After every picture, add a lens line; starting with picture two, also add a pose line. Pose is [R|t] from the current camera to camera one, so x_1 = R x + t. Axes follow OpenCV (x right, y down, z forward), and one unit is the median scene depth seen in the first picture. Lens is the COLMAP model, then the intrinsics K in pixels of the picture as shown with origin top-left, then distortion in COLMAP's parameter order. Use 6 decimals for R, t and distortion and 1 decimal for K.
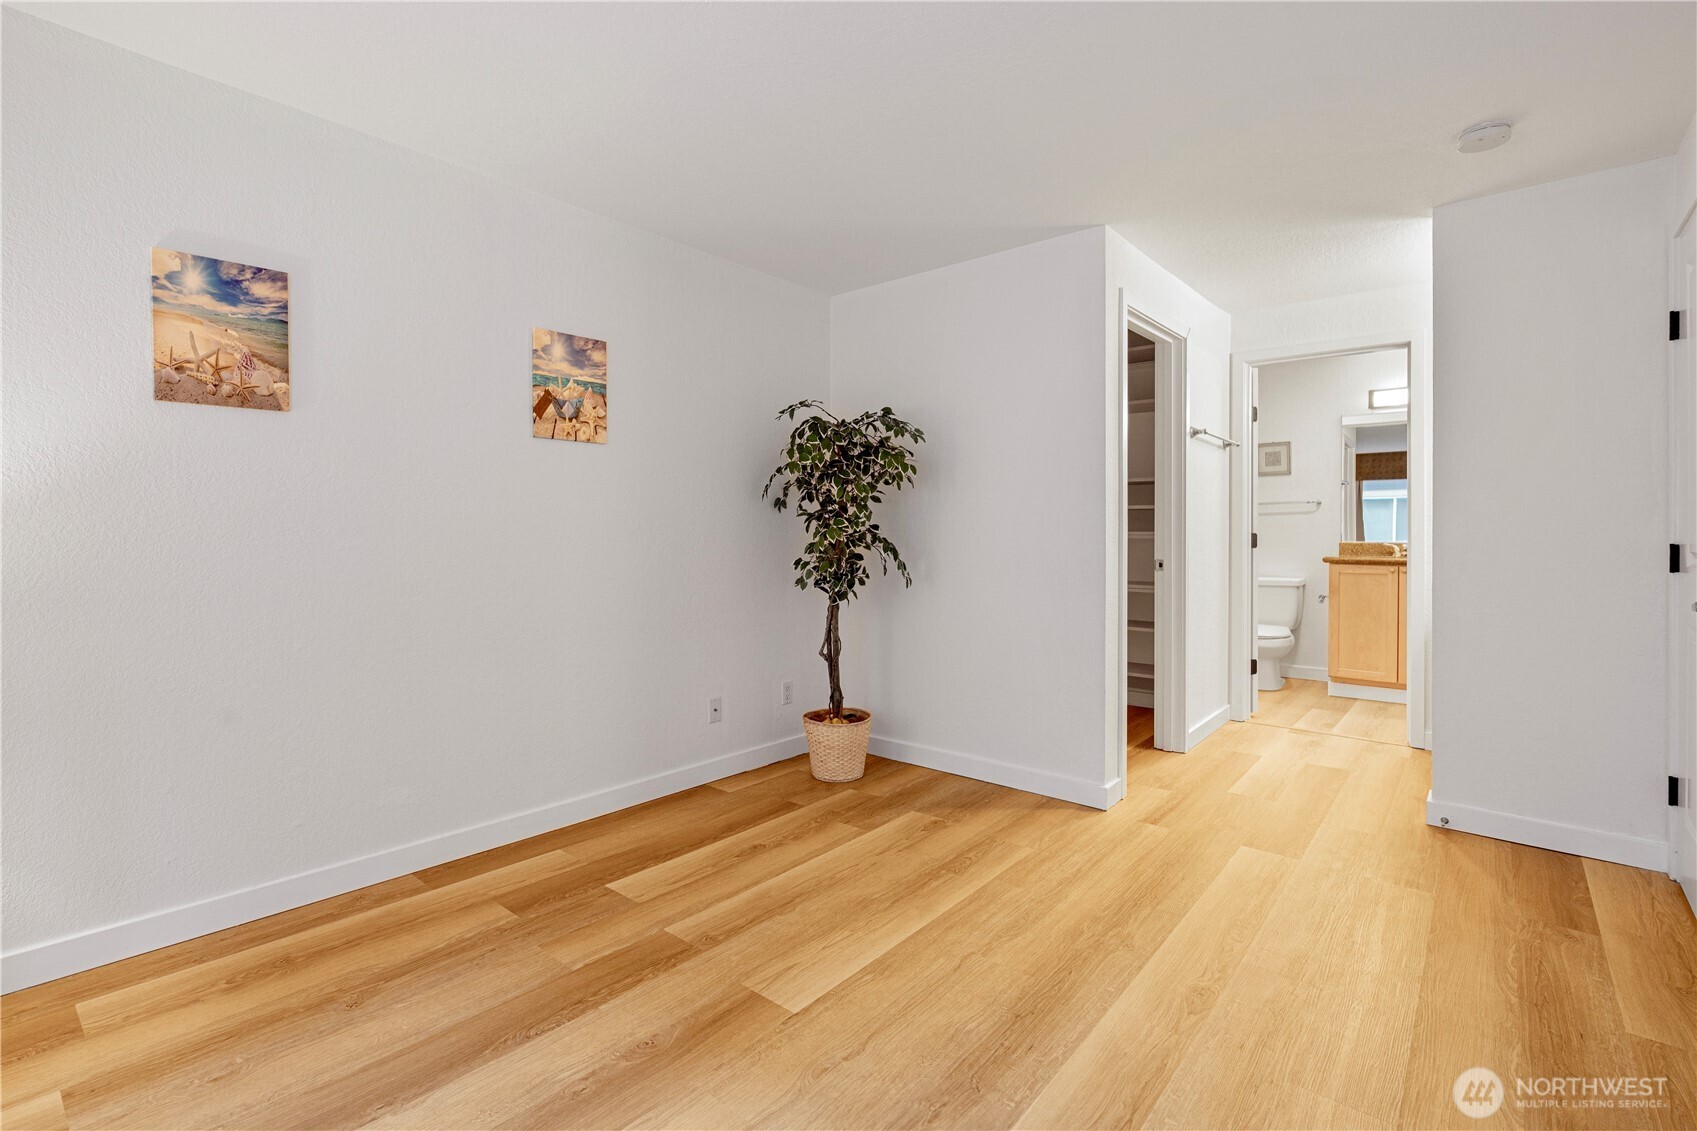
lens RADIAL K [[778.0, 0, 830.1], [0, 778.0, 530.8], [0, 0, 1]] dist [-0.005099, 0.003829]
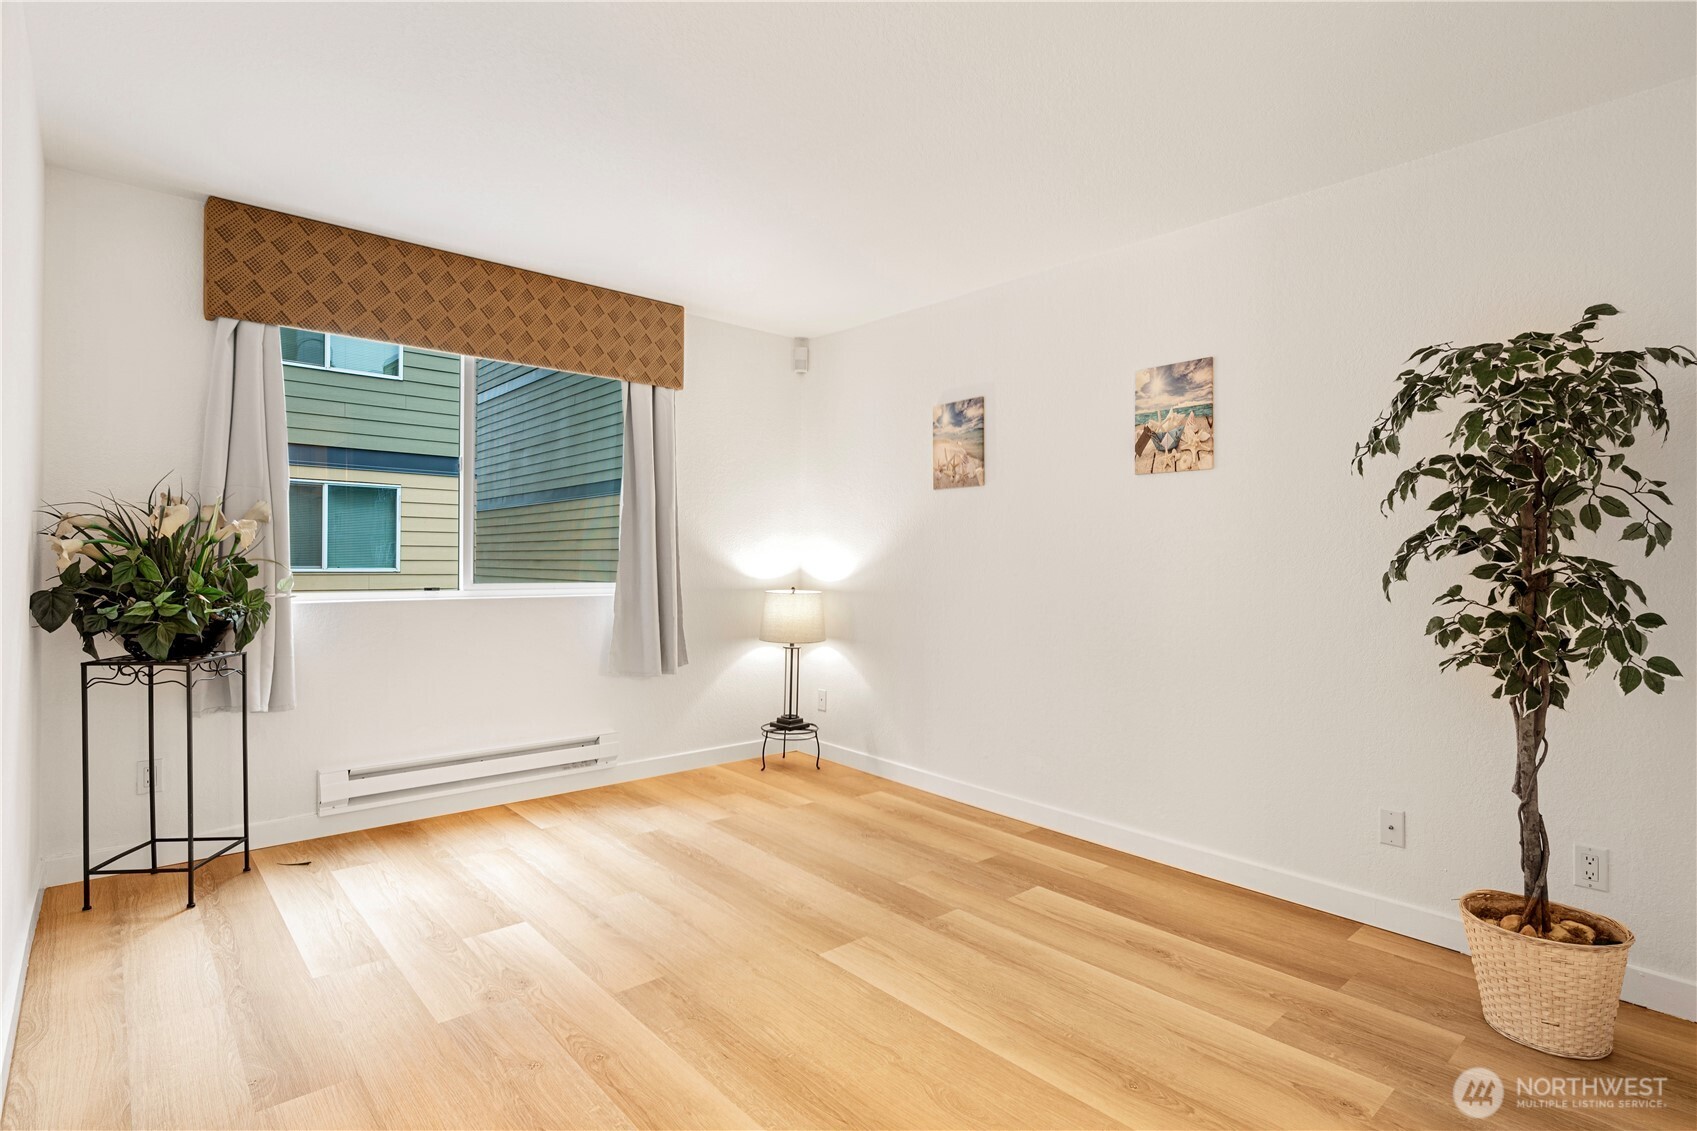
lens RADIAL K [[811.1, 0, 837.3], [0, 811.1, 564.2], [0, 0, 1]] dist [-0.005502, 0.004171]
pose [[-0.122996, -0.002958, -0.992403, 0.782993], [-0.013992, 0.999901, -0.001246, 0.007791], [0.992309, 0.013732, -0.123025, 0.760727]]
